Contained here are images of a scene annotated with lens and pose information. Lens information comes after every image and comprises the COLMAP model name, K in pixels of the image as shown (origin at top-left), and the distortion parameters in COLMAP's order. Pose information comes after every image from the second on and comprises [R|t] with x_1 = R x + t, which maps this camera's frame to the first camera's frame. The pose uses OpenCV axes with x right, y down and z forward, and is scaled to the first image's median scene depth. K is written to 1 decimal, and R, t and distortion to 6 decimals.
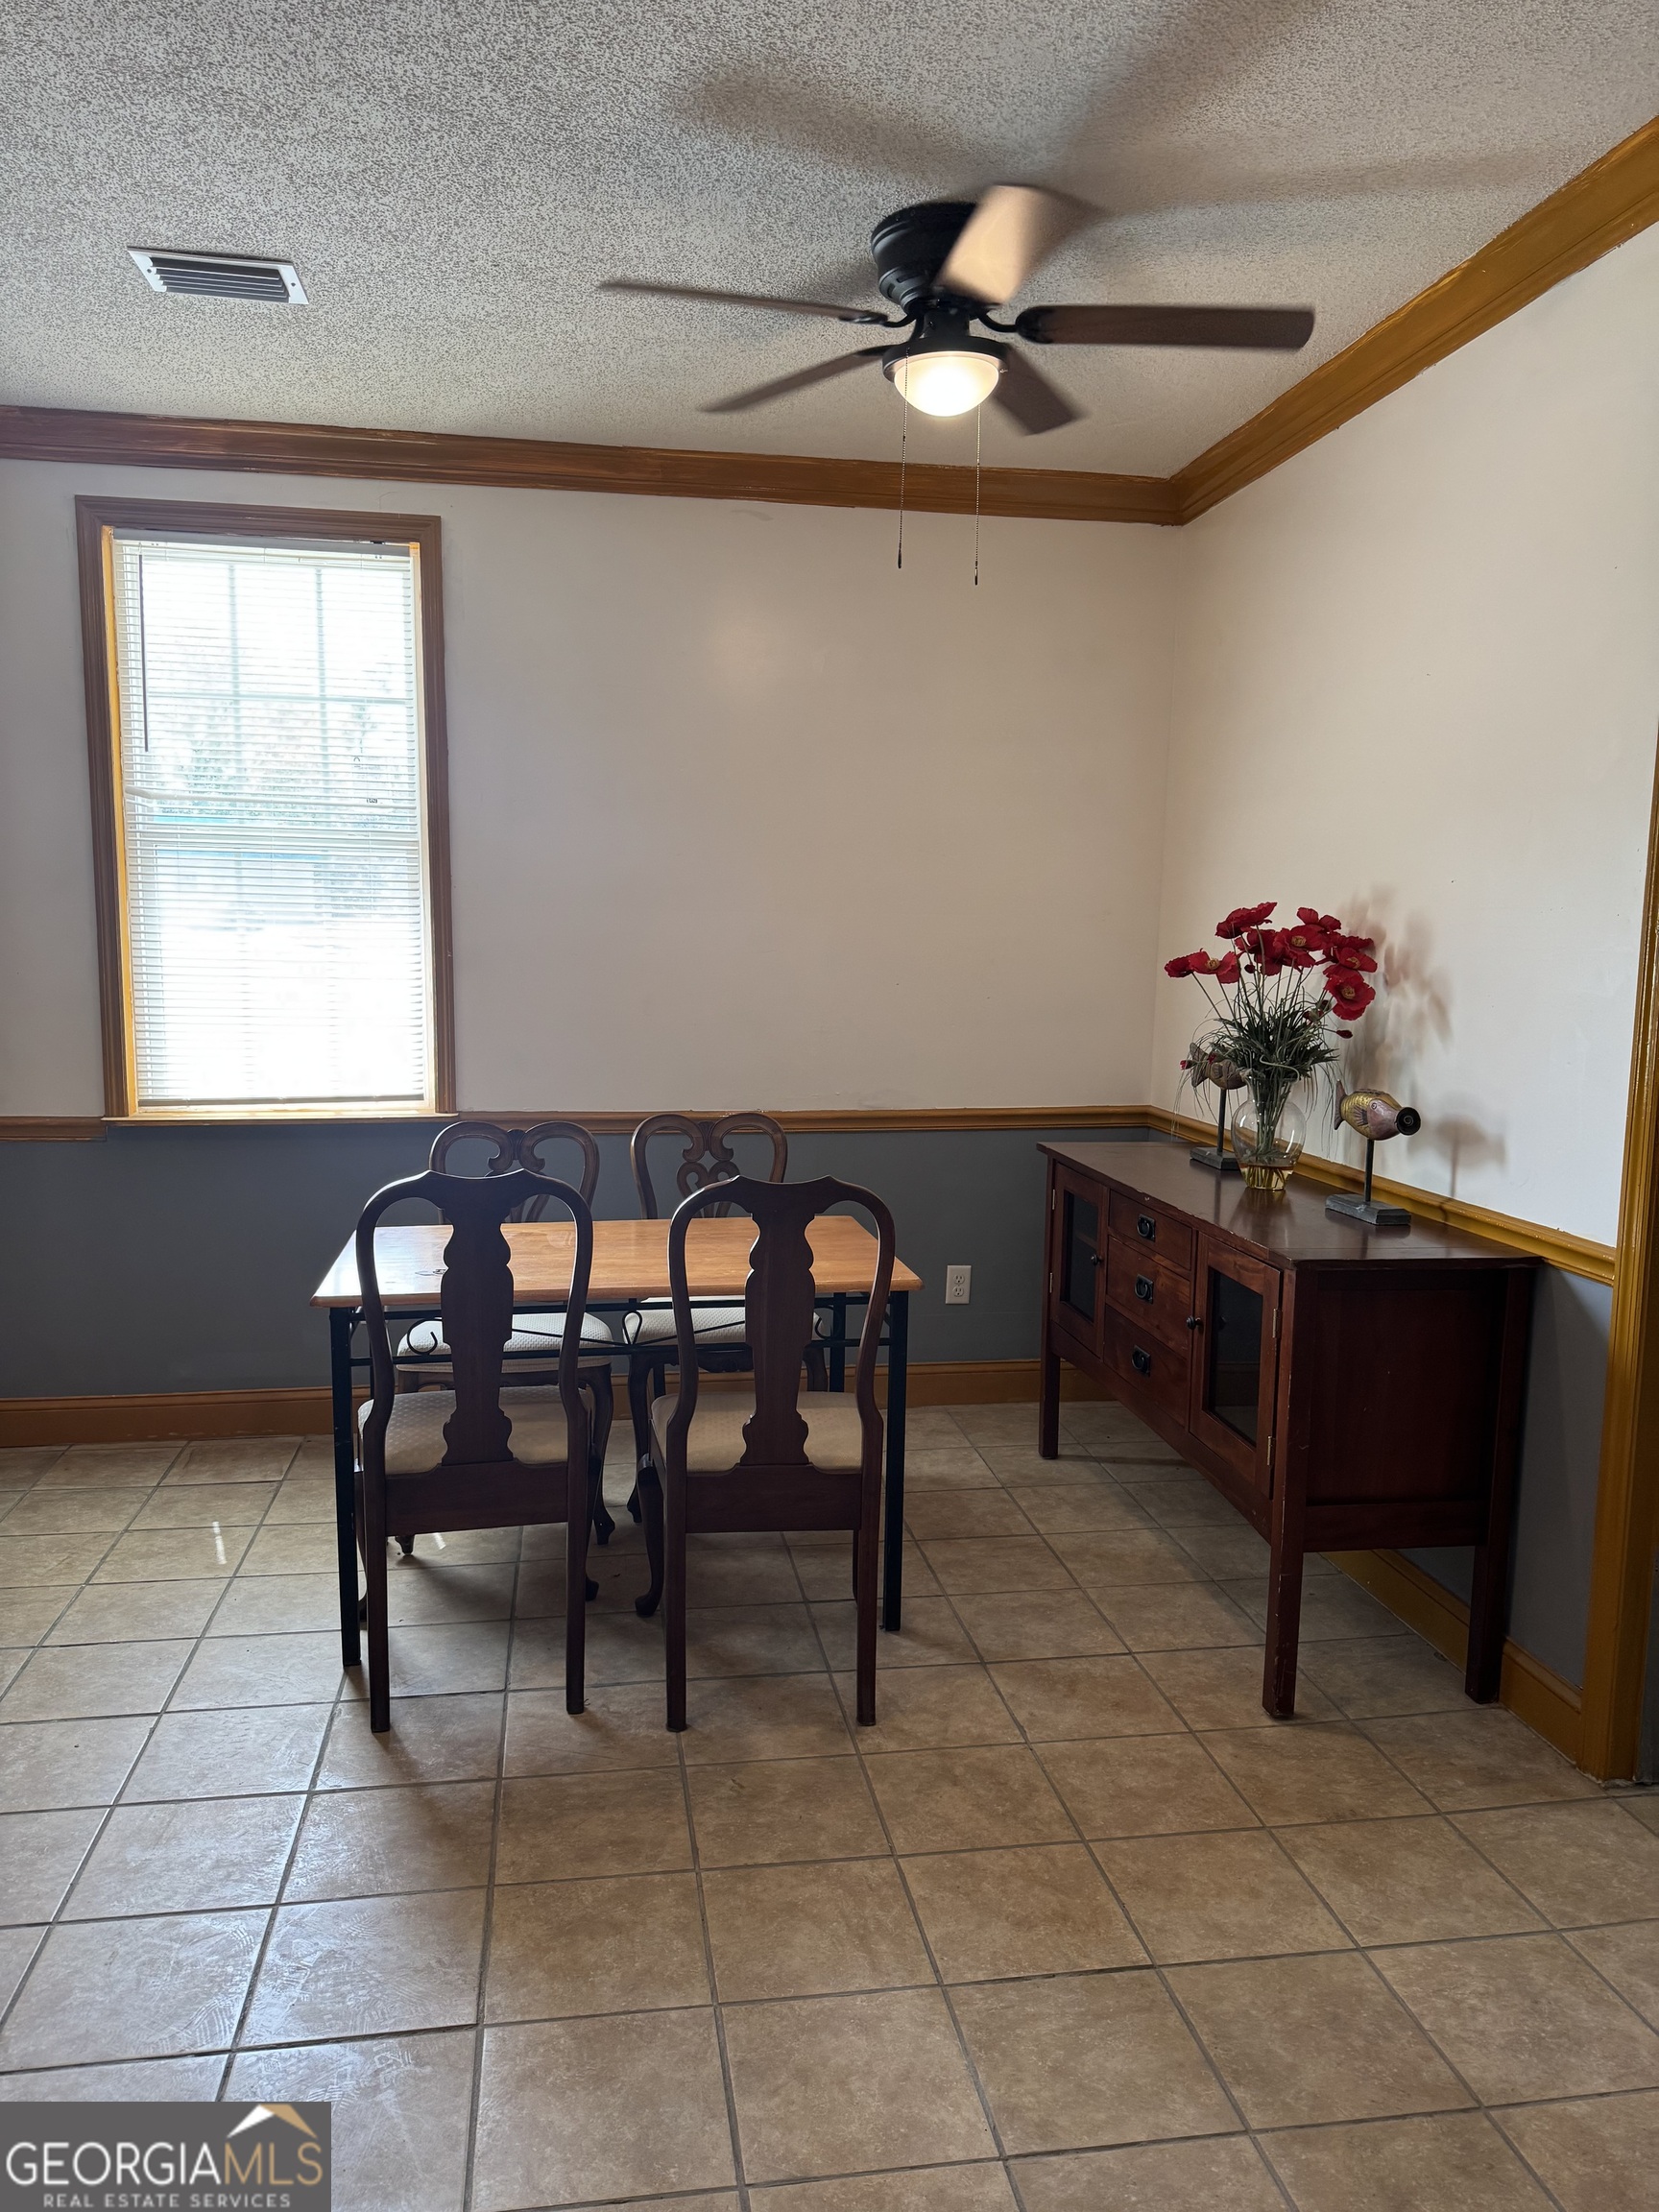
lens RADIAL K [[1554.2, 0, 816.5], [0, 1554.2, 1116.2], [0, 0, 1]] dist [0.053556, -0.068491]
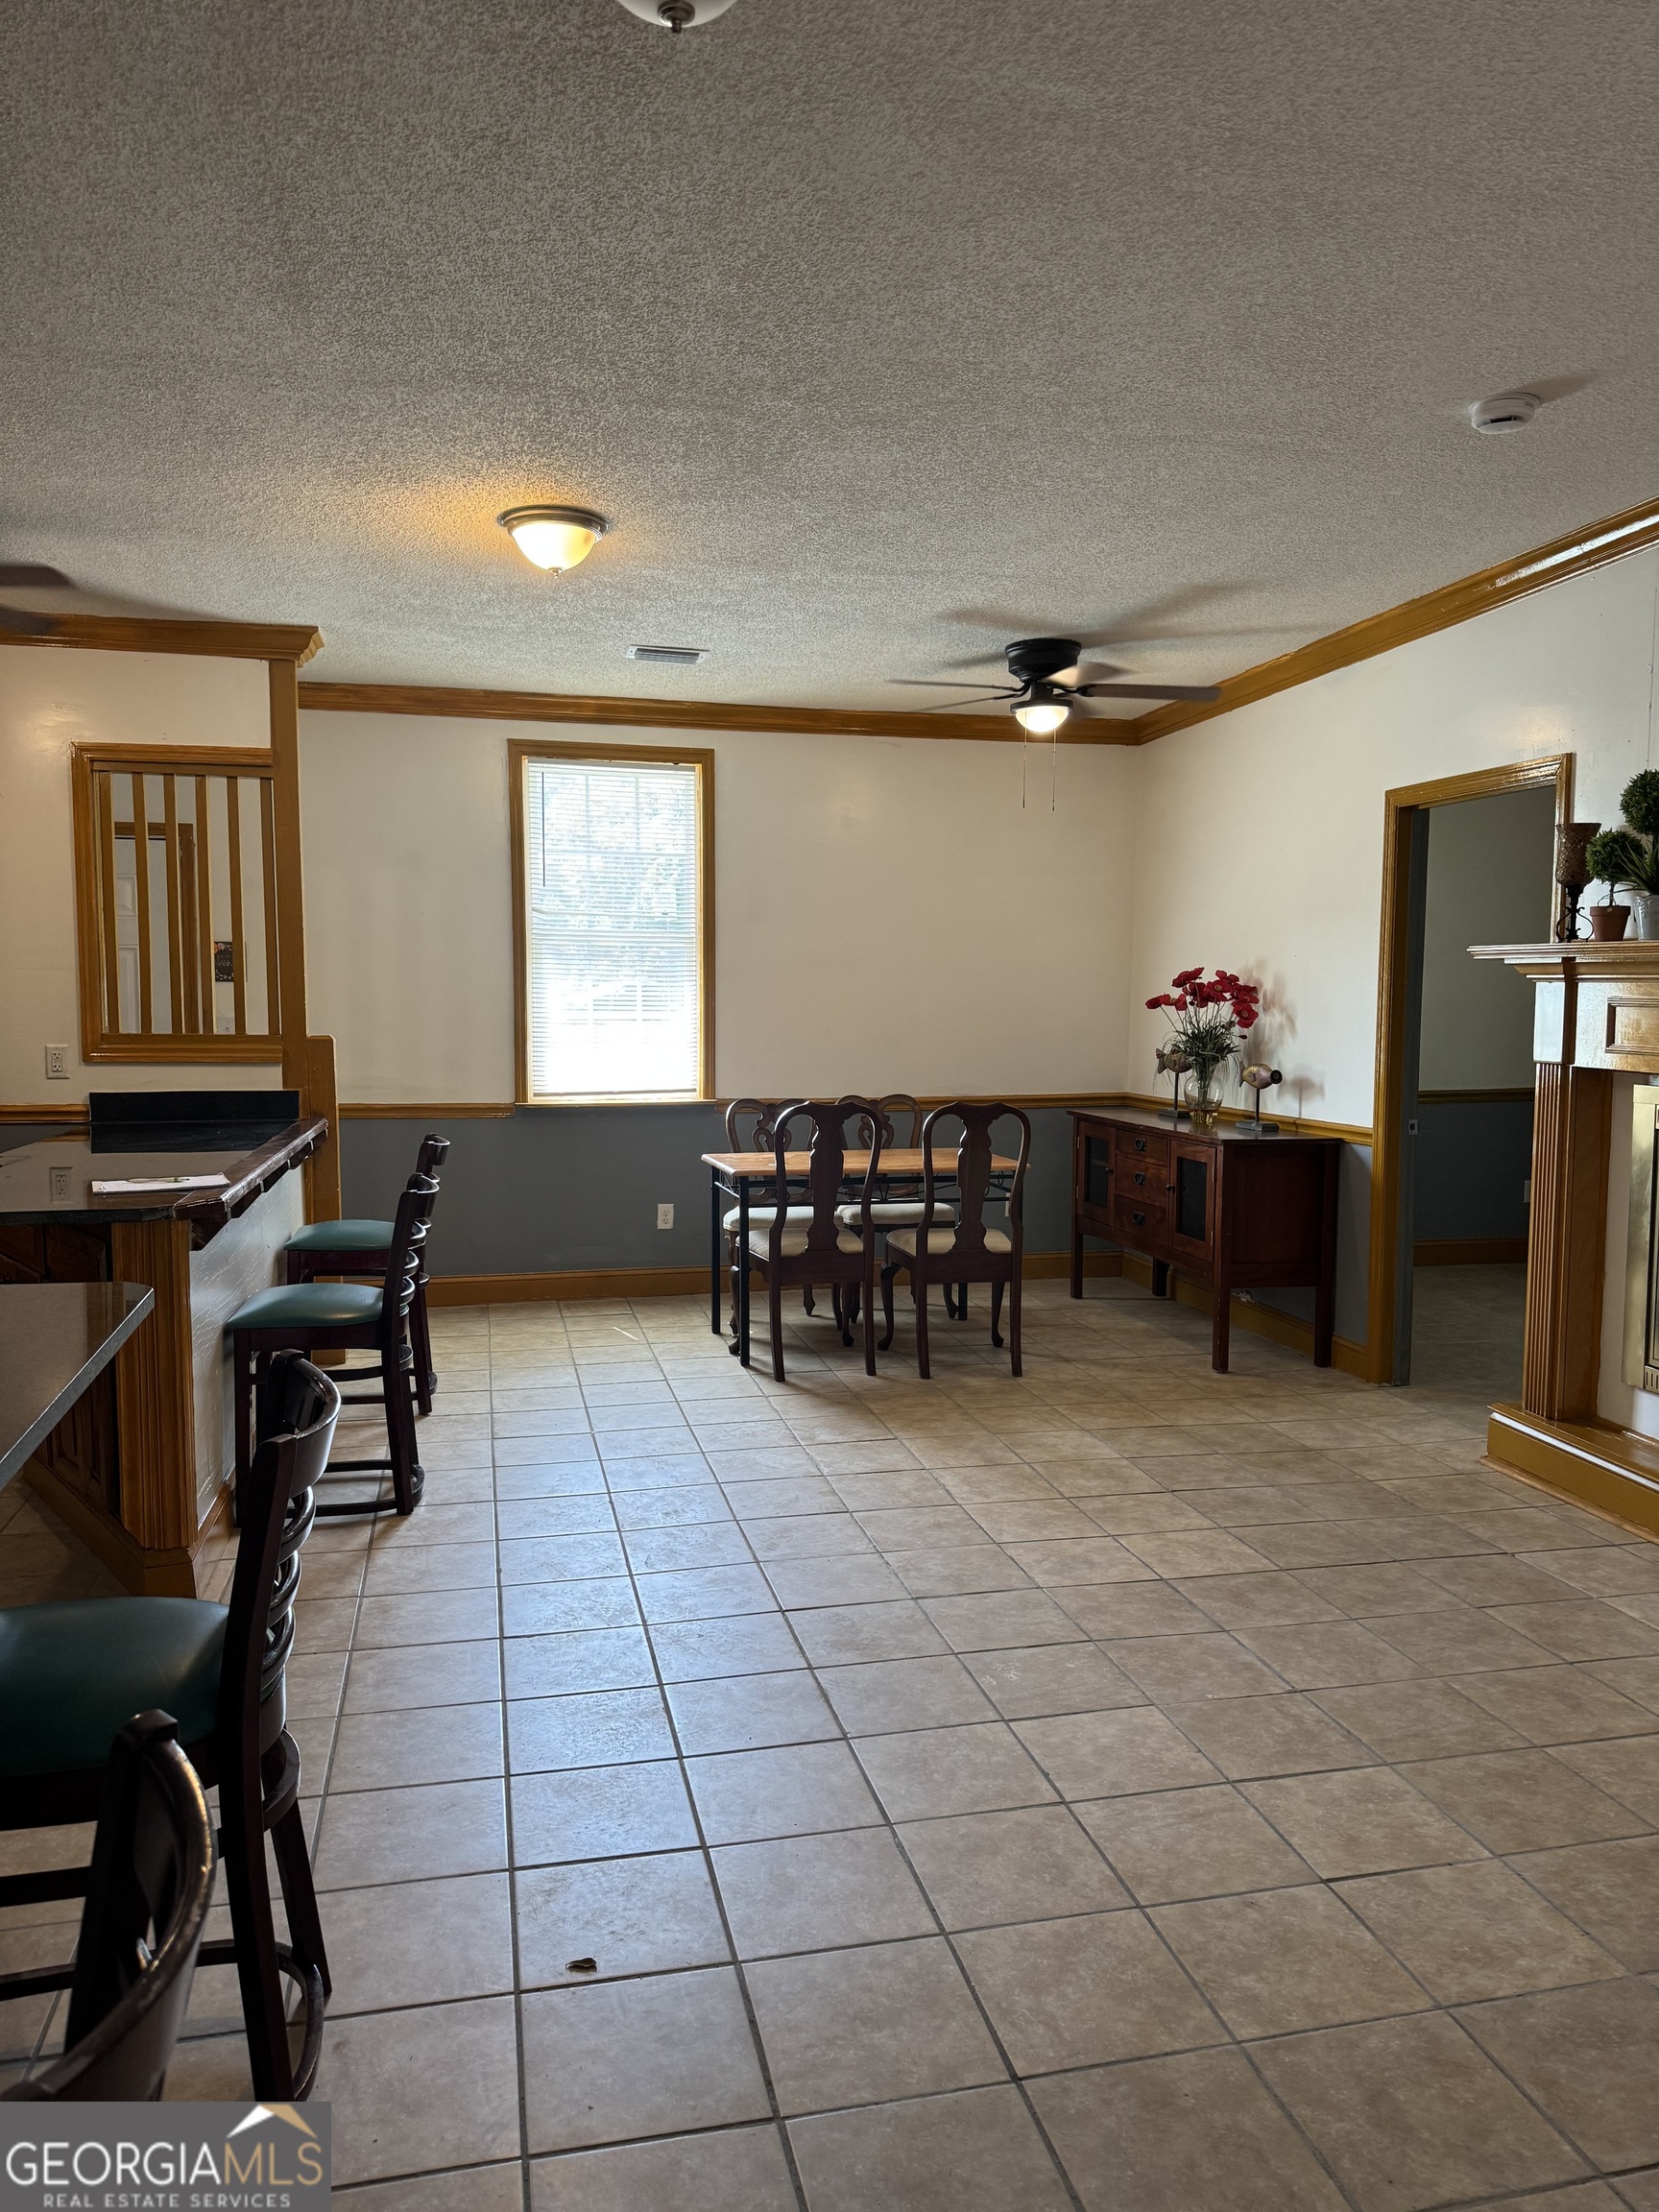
lens RADIAL K [[1554.2, 0, 821.2], [0, 1554.2, 1114.9], [0, 0, 1]] dist [0.053556, -0.068491]
pose [[0.997980, -0.015010, 0.061727, -0.318413], [0.017838, 0.998804, -0.045521, 0.131032], [-0.060970, 0.046530, 0.997054, -0.929936]]
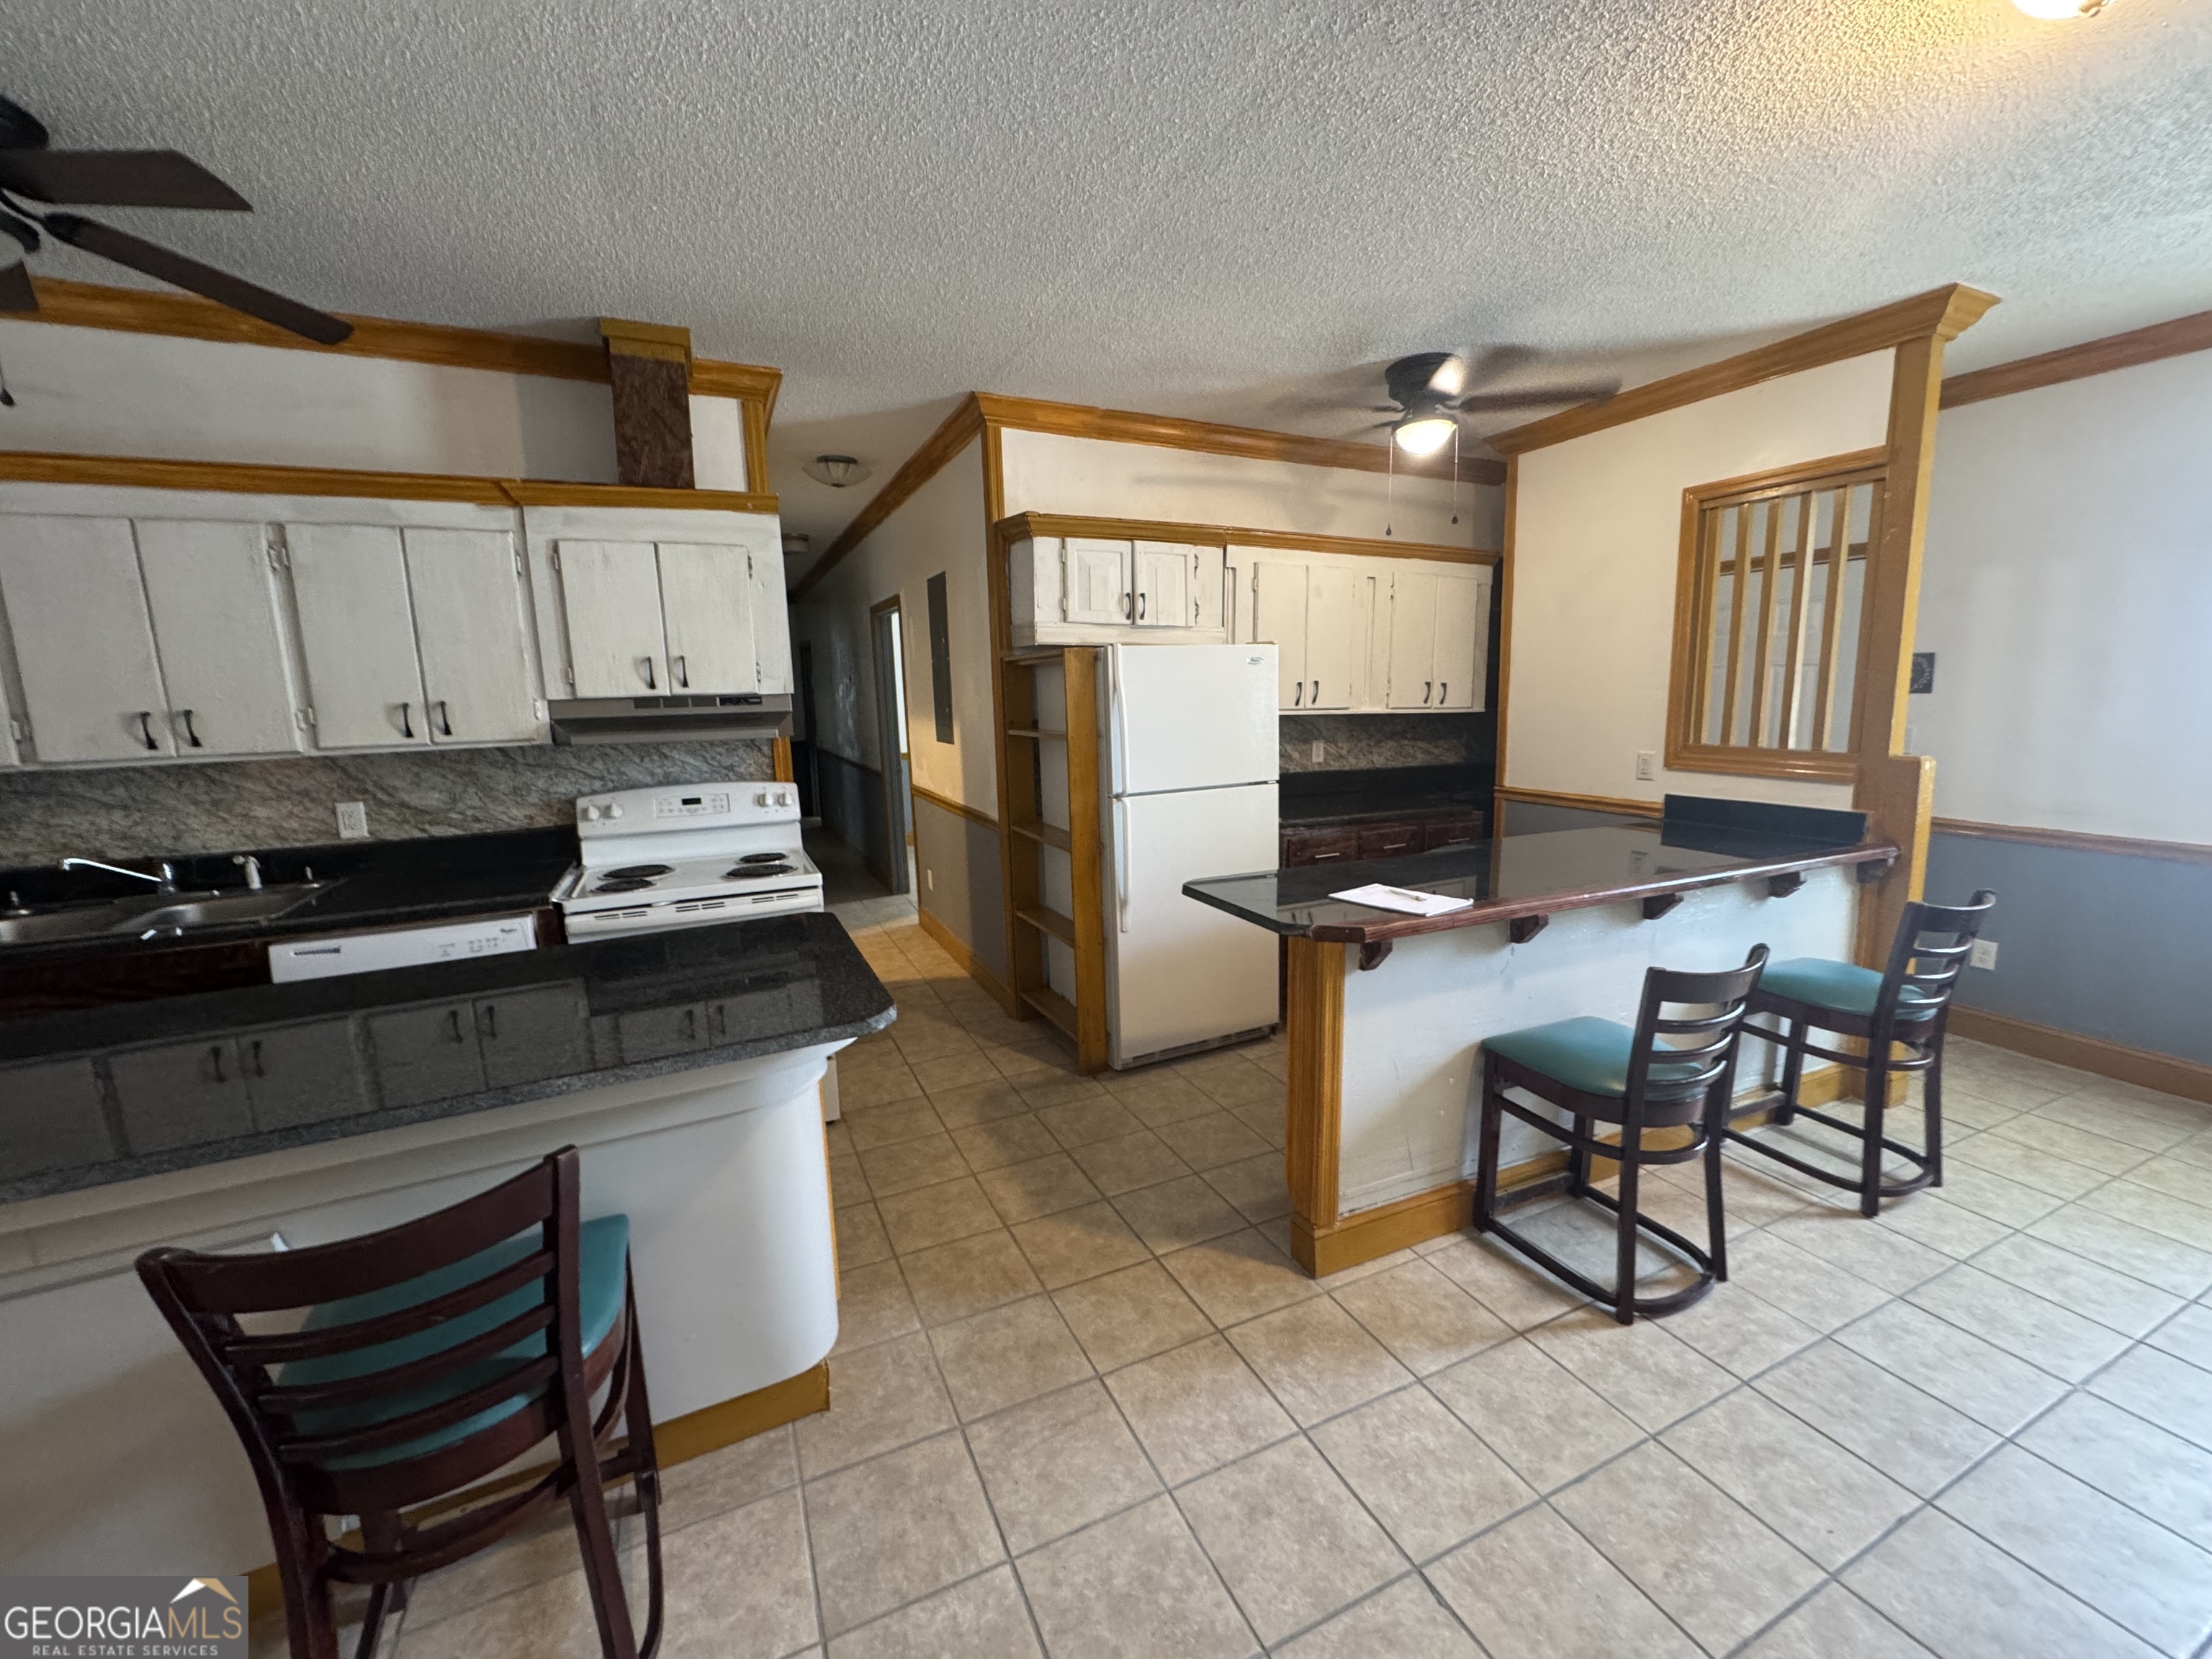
lens RADIAL K [[880.2, 0, 1105.8], [0, 880.2, 822.8], [0, 0, 1]] dist [-0.004804, 0.000954]
pose [[0.273681, 0.123863, -0.953812, -0.114373], [-0.102454, 0.989785, 0.099137, 0.004010], [0.956348, 0.070590, 0.283576, -0.120370]]
